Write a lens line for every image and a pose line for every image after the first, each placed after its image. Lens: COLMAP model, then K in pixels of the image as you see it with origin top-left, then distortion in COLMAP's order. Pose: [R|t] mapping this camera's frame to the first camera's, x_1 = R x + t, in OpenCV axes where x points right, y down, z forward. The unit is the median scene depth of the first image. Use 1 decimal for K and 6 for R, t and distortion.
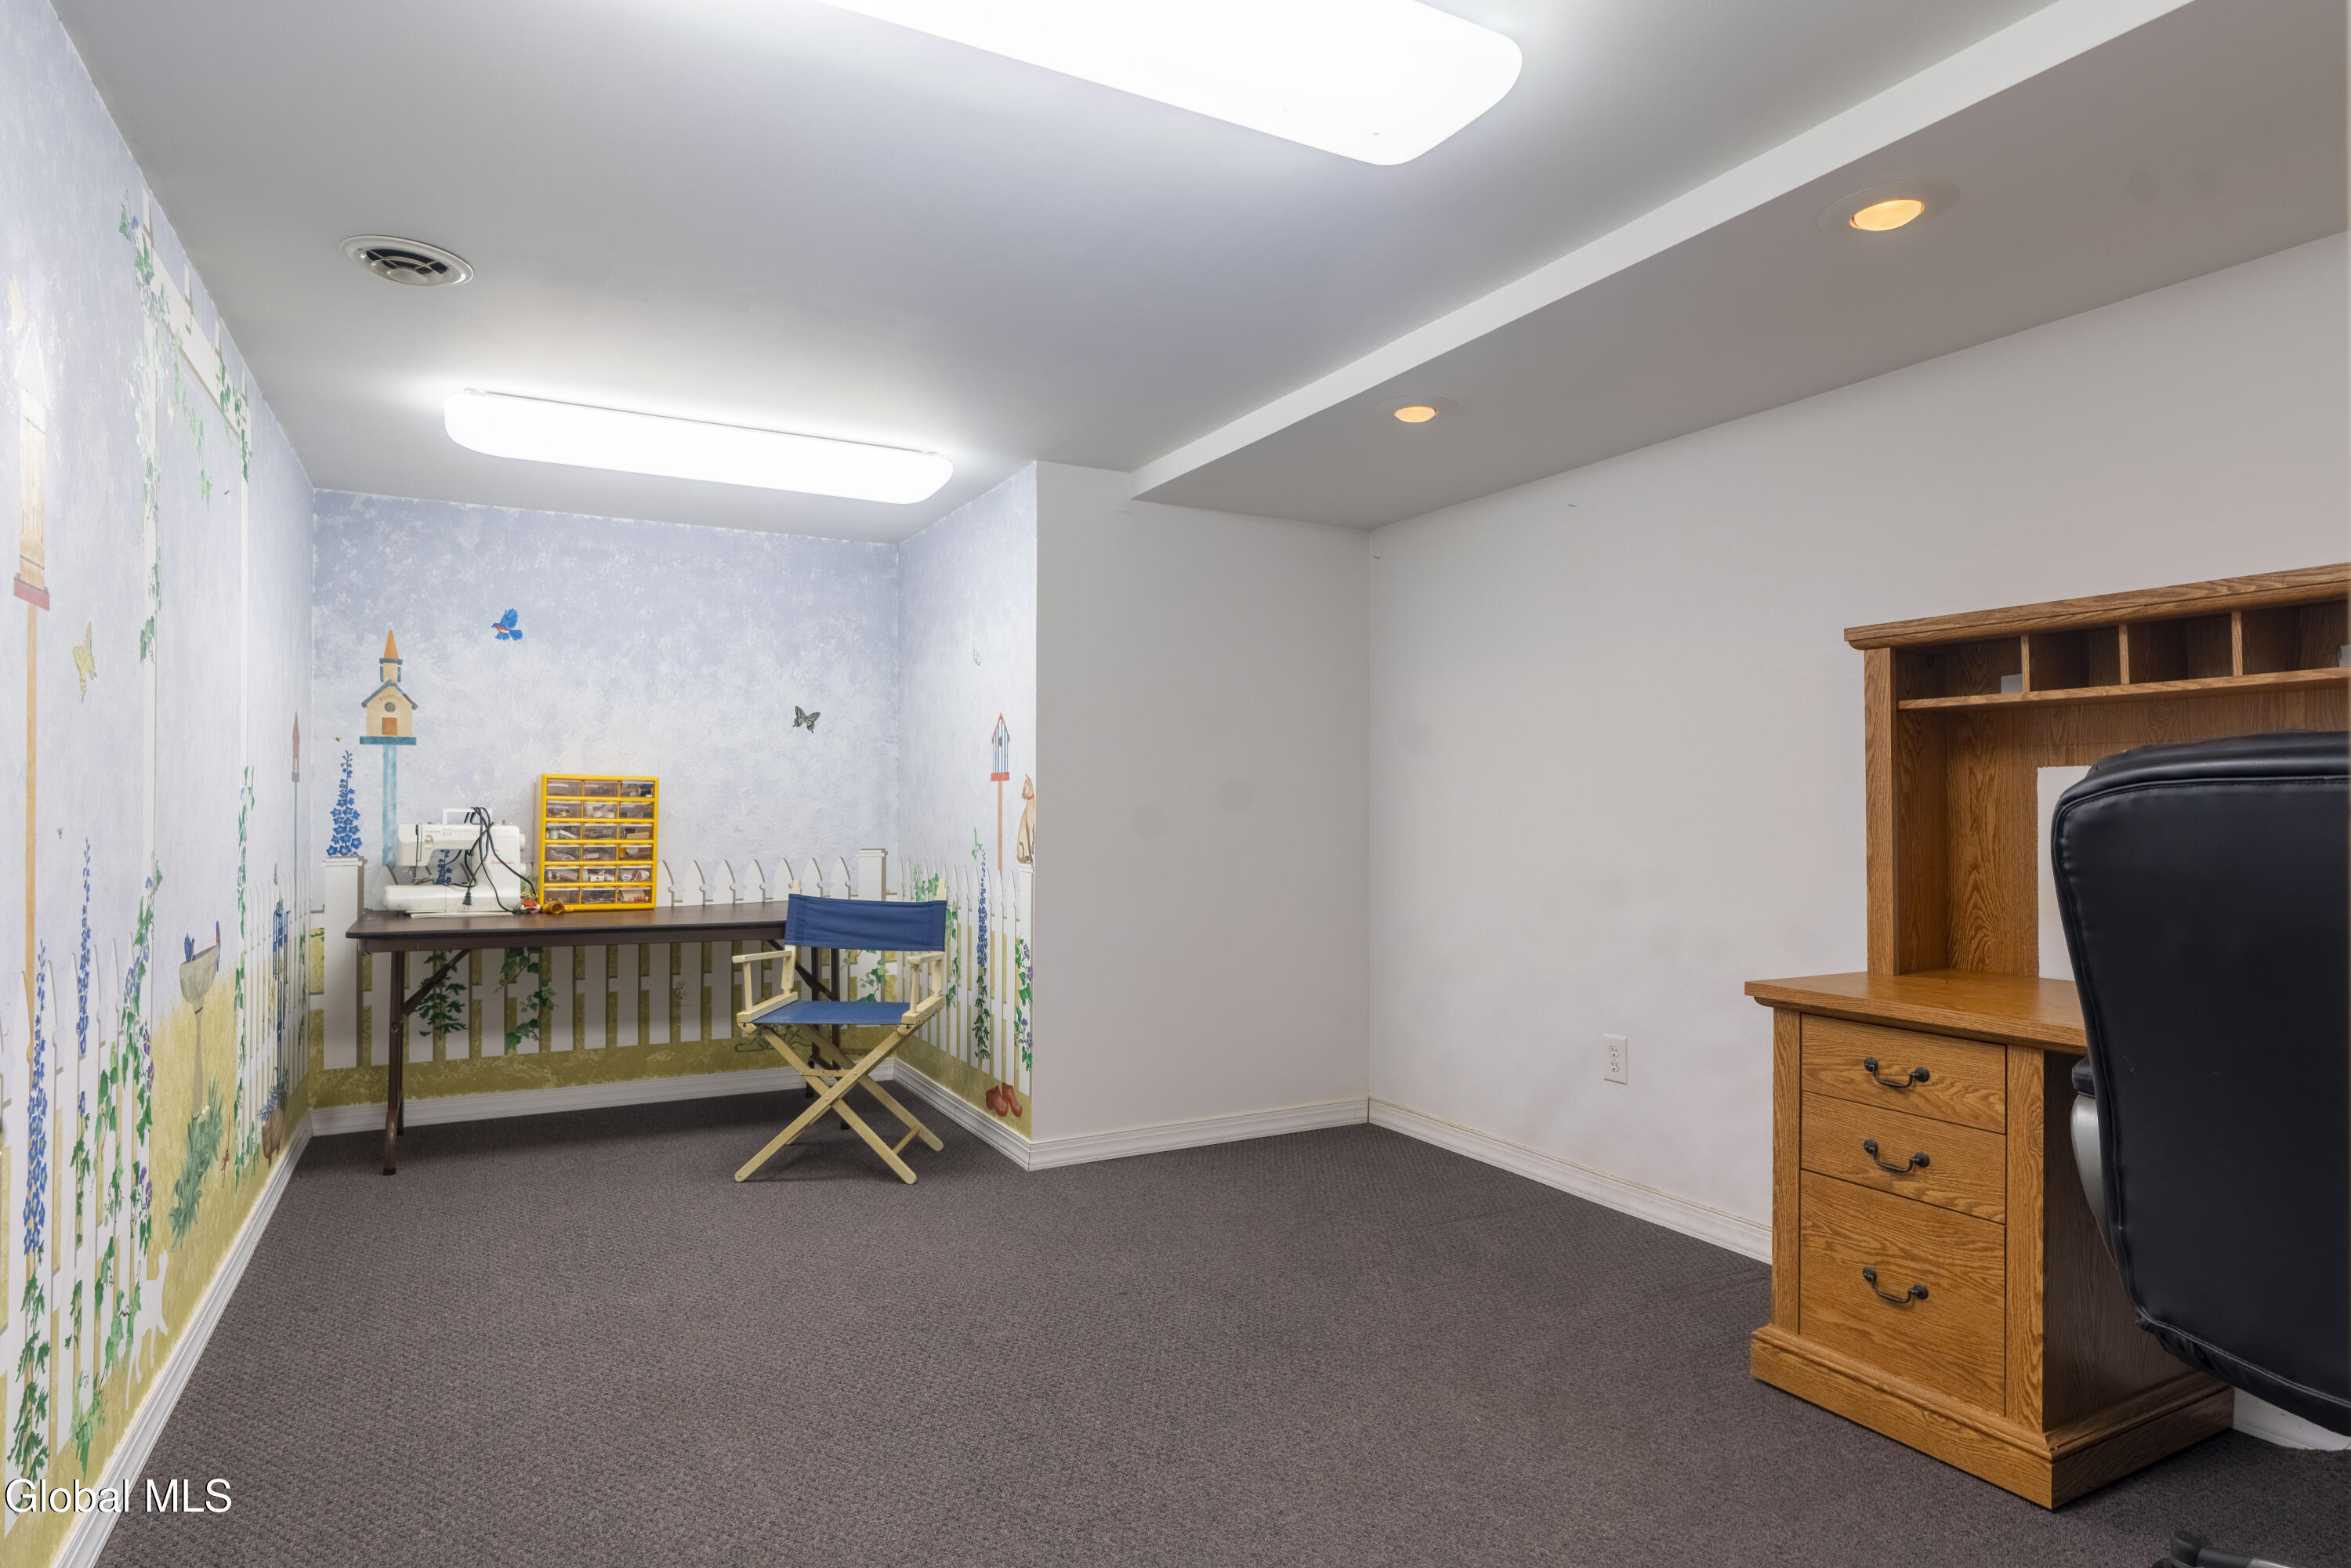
lens RADIAL K [[1304.7, 0, 1172.1], [0, 1304.7, 793.5], [0, 0, 1]] dist [-0.000241, 0.000475]
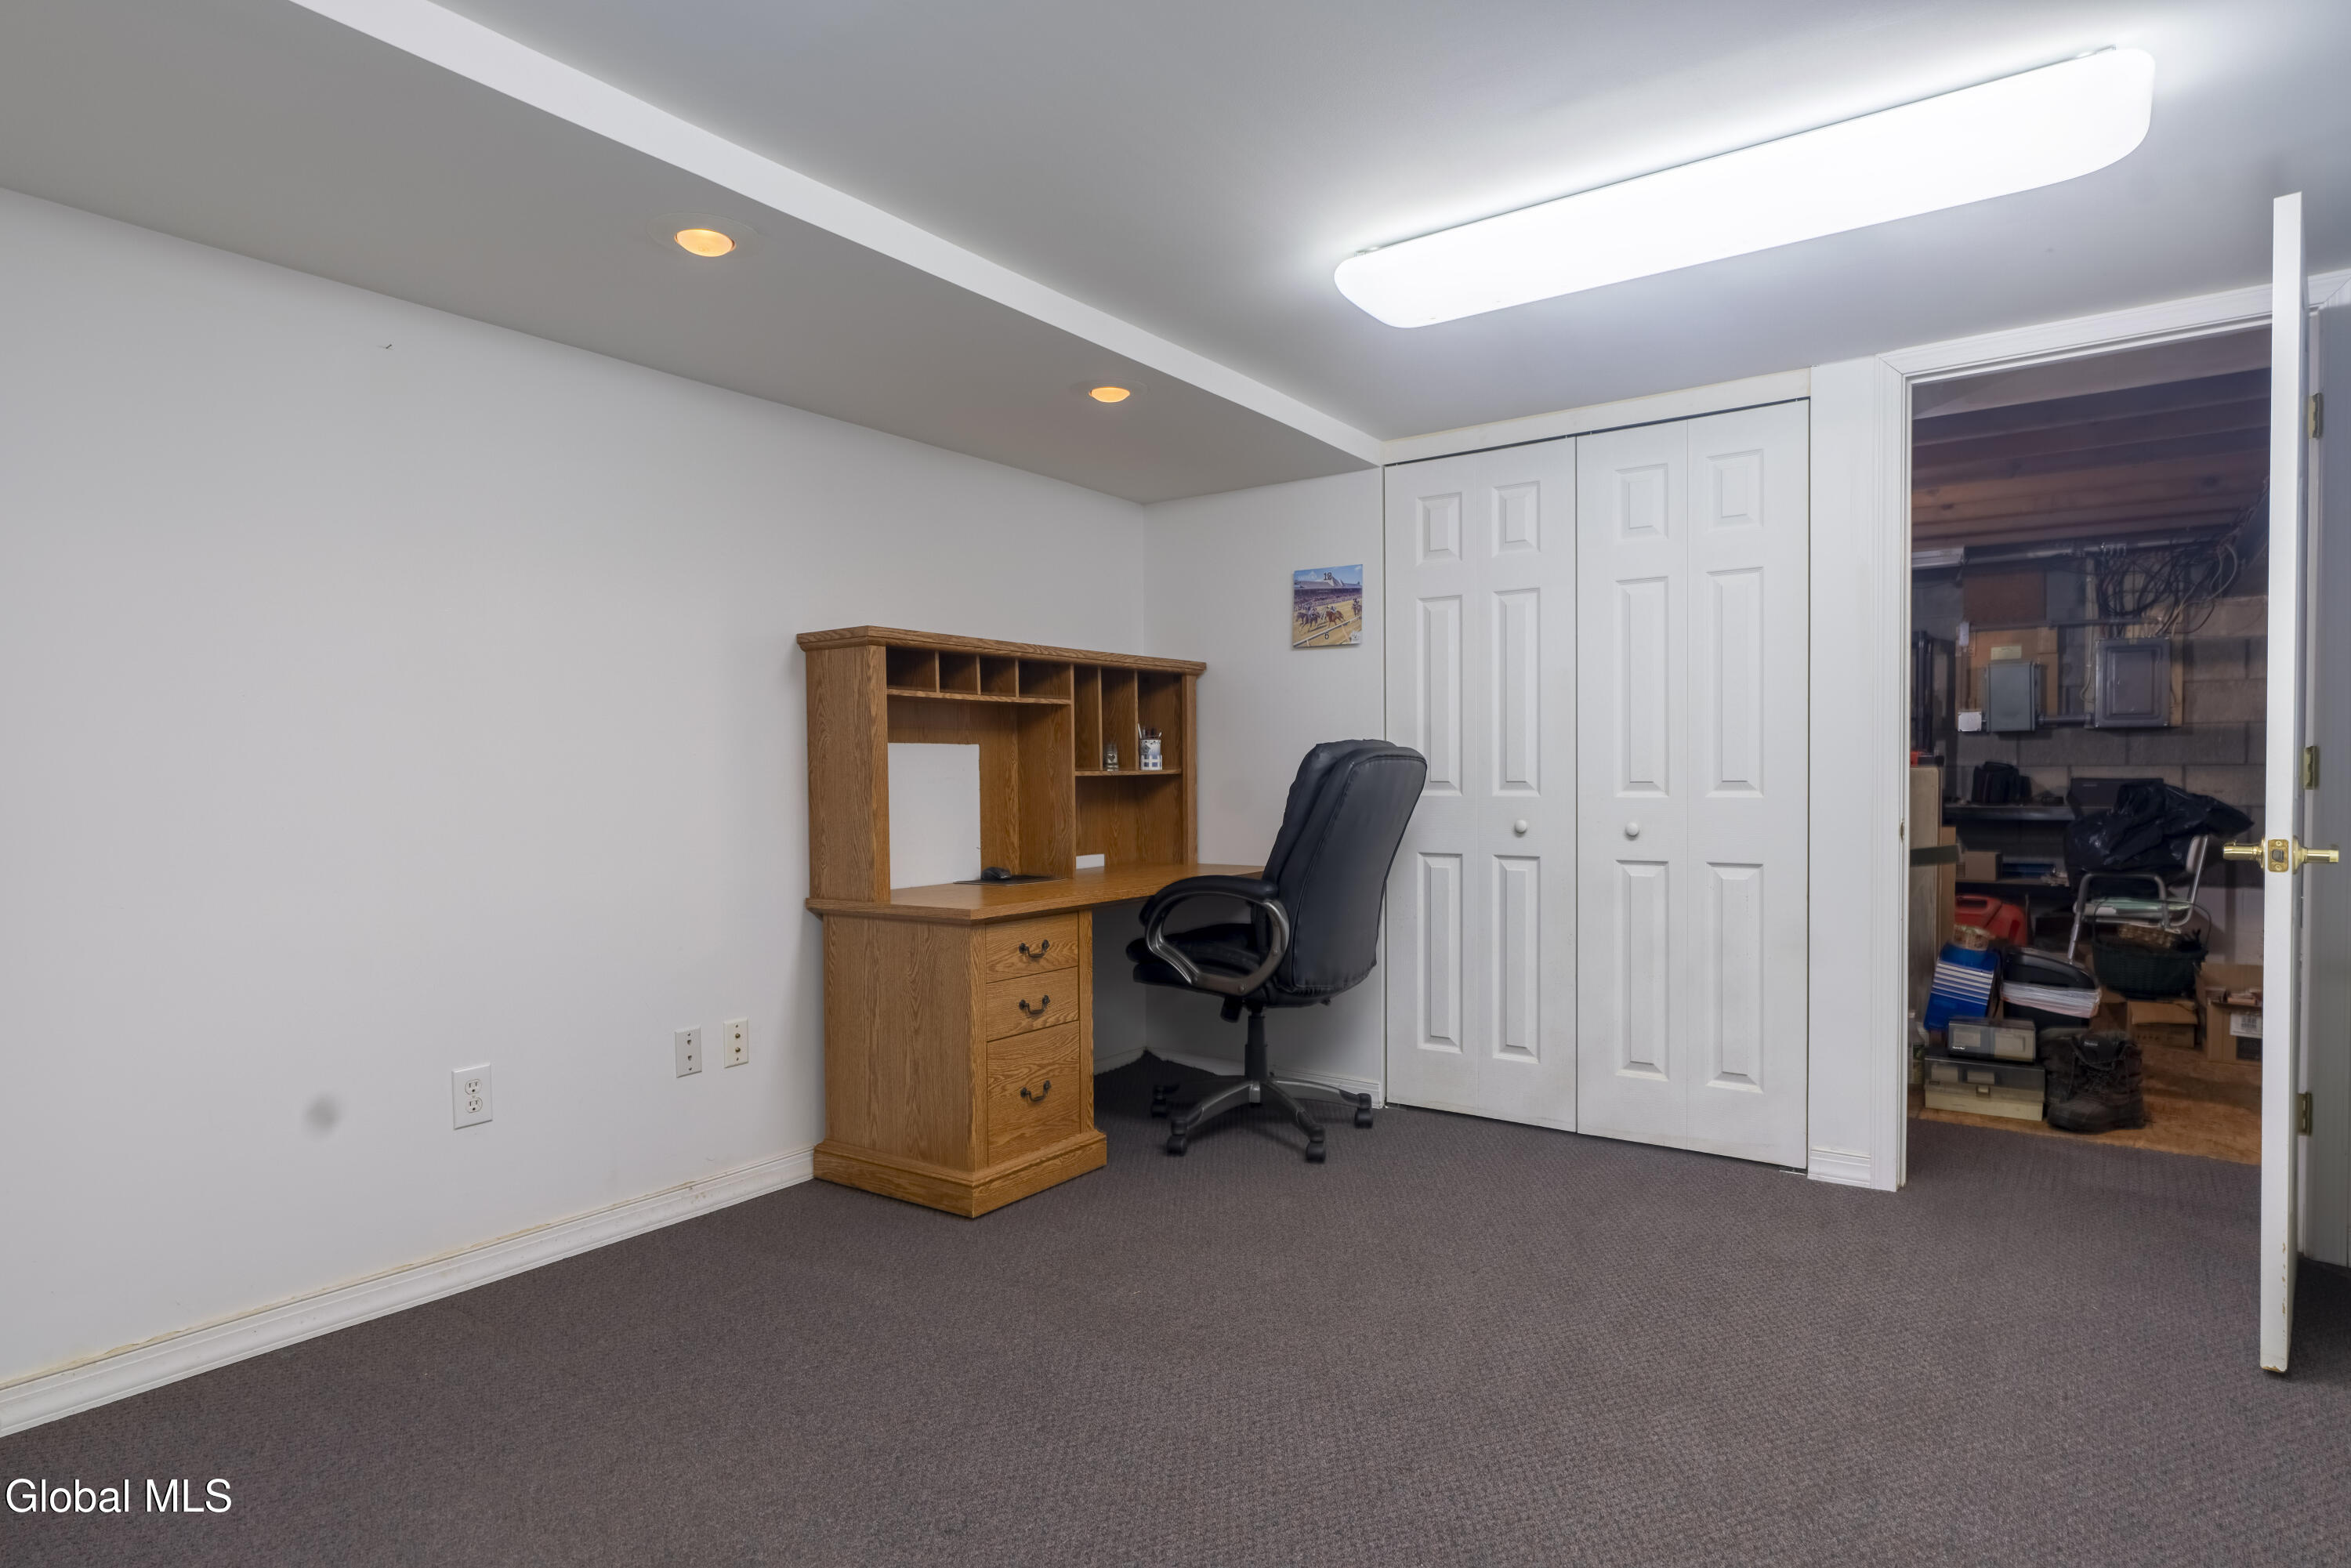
lens RADIAL K [[1304.7, 0, 1170.5], [0, 1304.7, 776.2], [0, 0, 1]] dist [-0.000241, 0.000475]
pose [[-0.434260, -0.004563, 0.900776, -0.841132], [-0.003425, 0.999988, 0.003415, 0.012559], [-0.900781, -0.001603, -0.434270, 1.491562]]
